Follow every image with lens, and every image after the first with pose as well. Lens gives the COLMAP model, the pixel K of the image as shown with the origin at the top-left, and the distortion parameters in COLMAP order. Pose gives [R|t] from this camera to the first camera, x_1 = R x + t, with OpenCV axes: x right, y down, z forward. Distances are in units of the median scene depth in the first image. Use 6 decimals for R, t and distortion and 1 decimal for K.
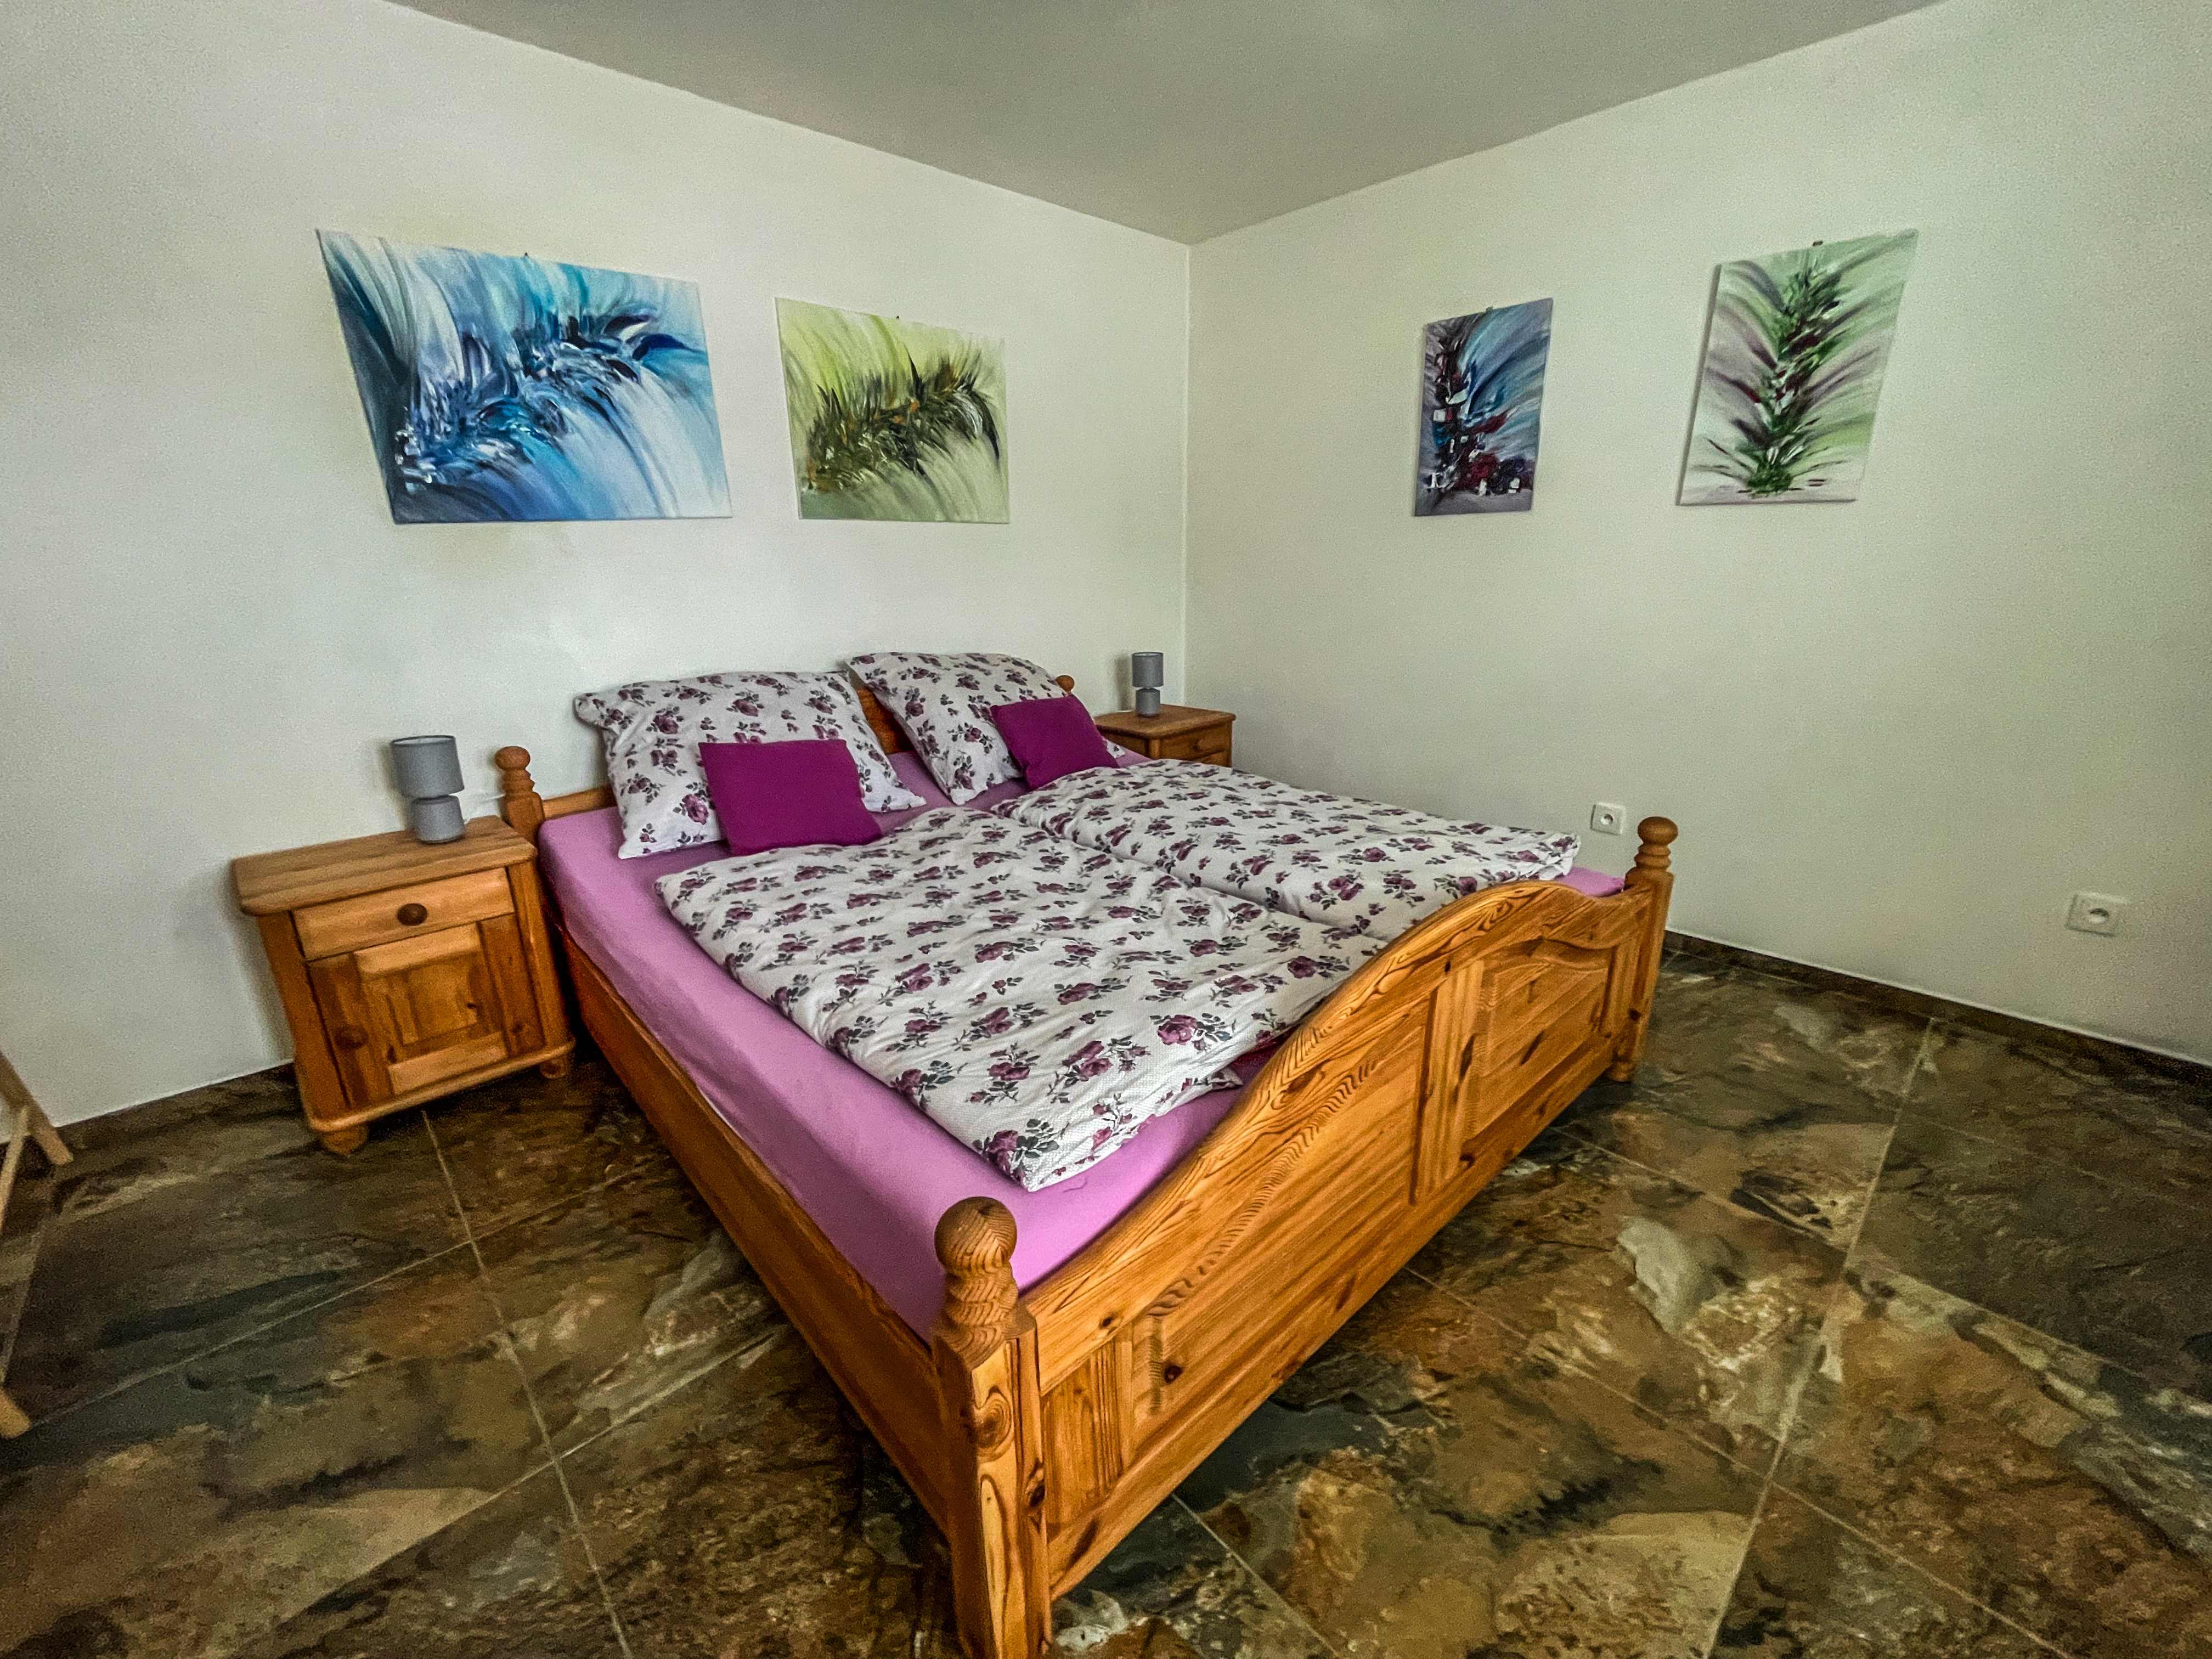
lens RADIAL K [[903.8, 0, 1104.0], [0, 903.8, 827.9], [0, 0, 1]] dist [0.000870, -0.001052]
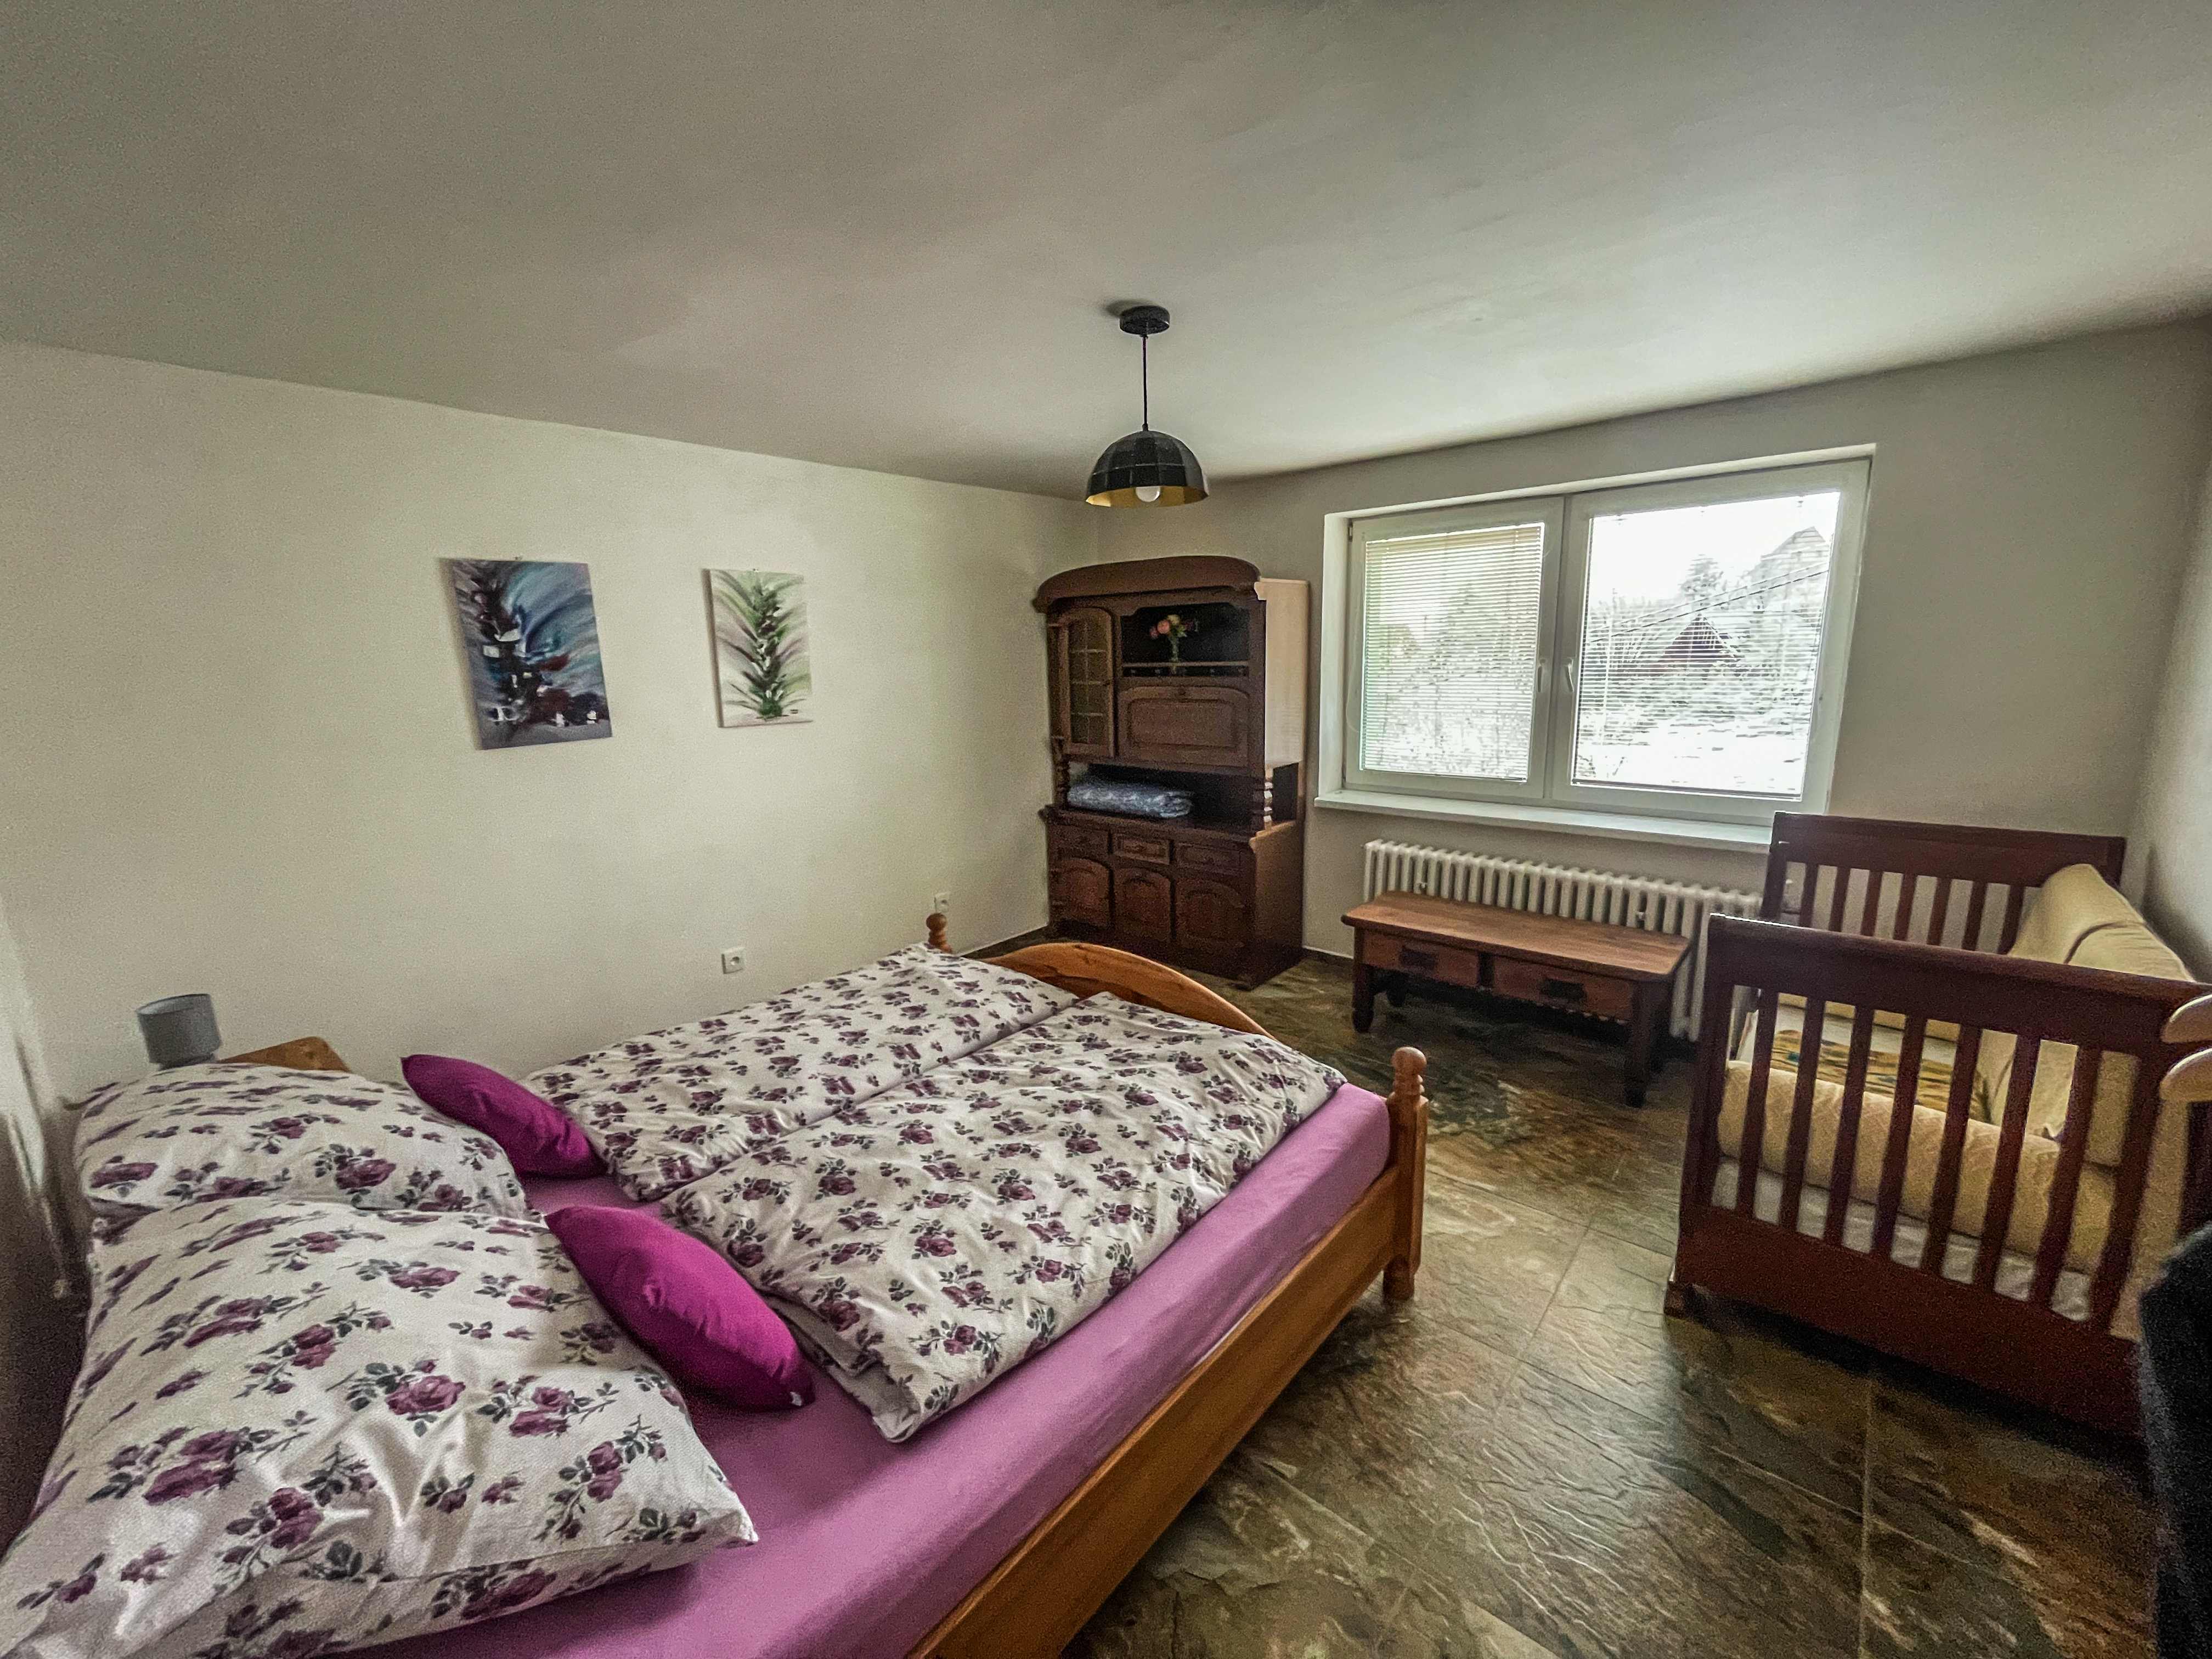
lens RADIAL K [[903.8, 0, 1104.8], [0, 903.8, 823.0], [0, 0, 1]] dist [0.000870, -0.001052]
pose [[-0.106891, -0.174796, 0.978785, -0.878689], [0.319344, 0.926232, 0.200285, -0.344077], [-0.941591, 0.333977, -0.043186, 0.616167]]
